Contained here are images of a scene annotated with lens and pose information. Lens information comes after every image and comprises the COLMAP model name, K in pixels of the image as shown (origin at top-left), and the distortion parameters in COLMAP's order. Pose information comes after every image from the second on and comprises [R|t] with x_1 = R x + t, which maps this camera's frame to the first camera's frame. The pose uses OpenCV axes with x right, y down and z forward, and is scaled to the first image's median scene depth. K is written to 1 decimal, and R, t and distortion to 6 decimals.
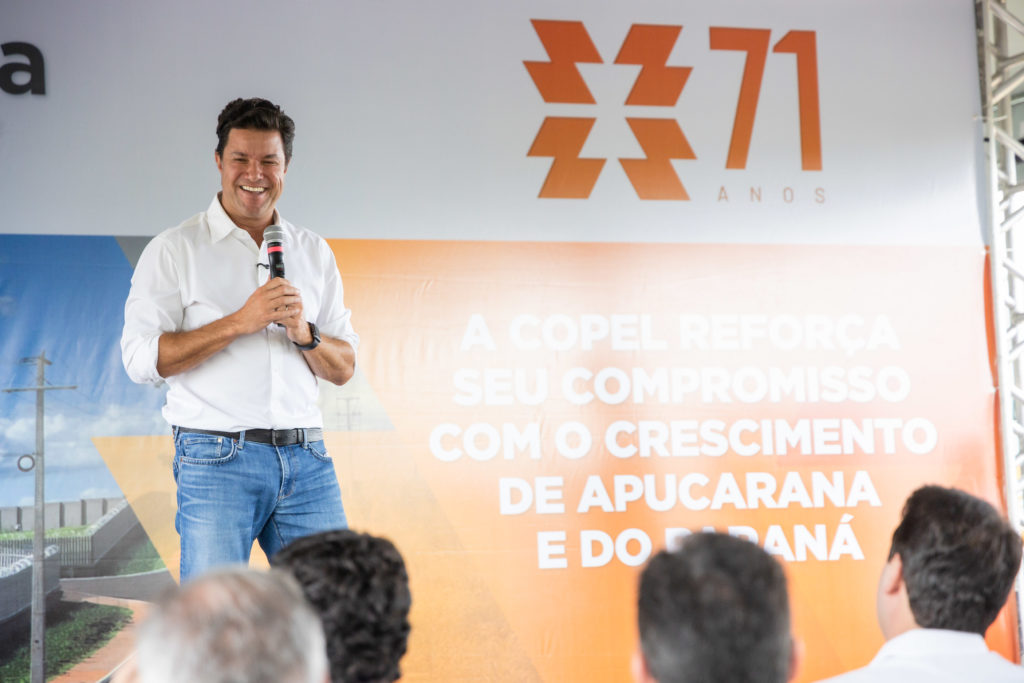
lens RADIAL K [[3146.1, 0, 511.3], [0, 3146.1, 333.9], [0, 0, 1]] dist [0.736573, 0.000000]
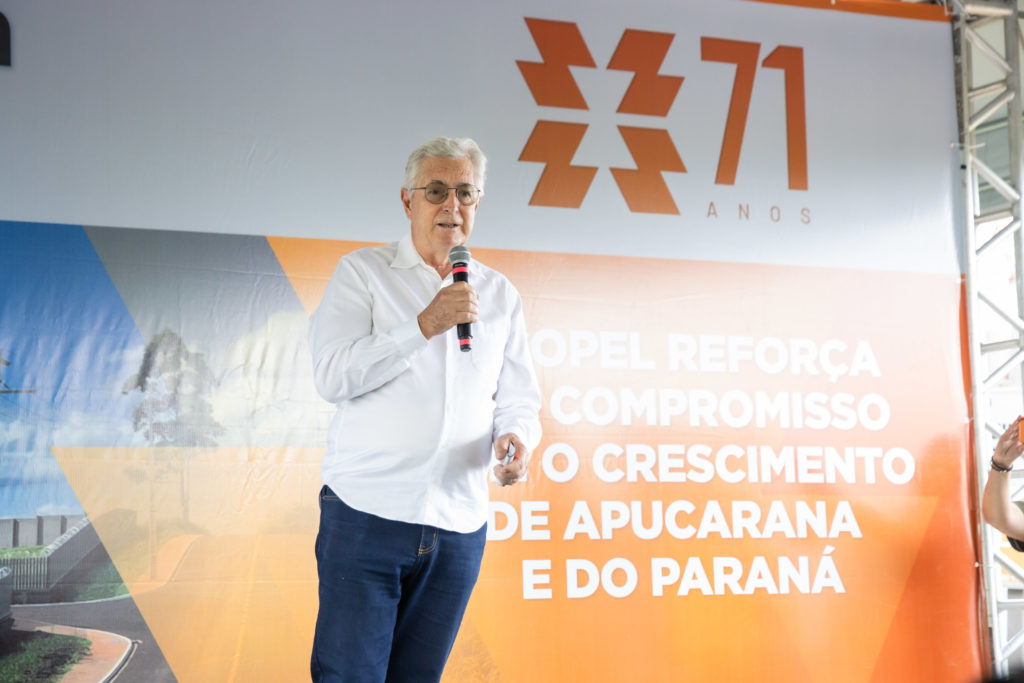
lens RADIAL K [[2421.2, 0, 505.7], [0, 2421.2, 330.4], [0, 0, 1]] dist [0.387193, 0.000000]
pose [[0.995521, 0.028128, 0.090255, -0.062502], [-0.026338, 0.999433, -0.020961, 0.009760], [-0.090793, 0.018490, 0.995698, 0.275810]]
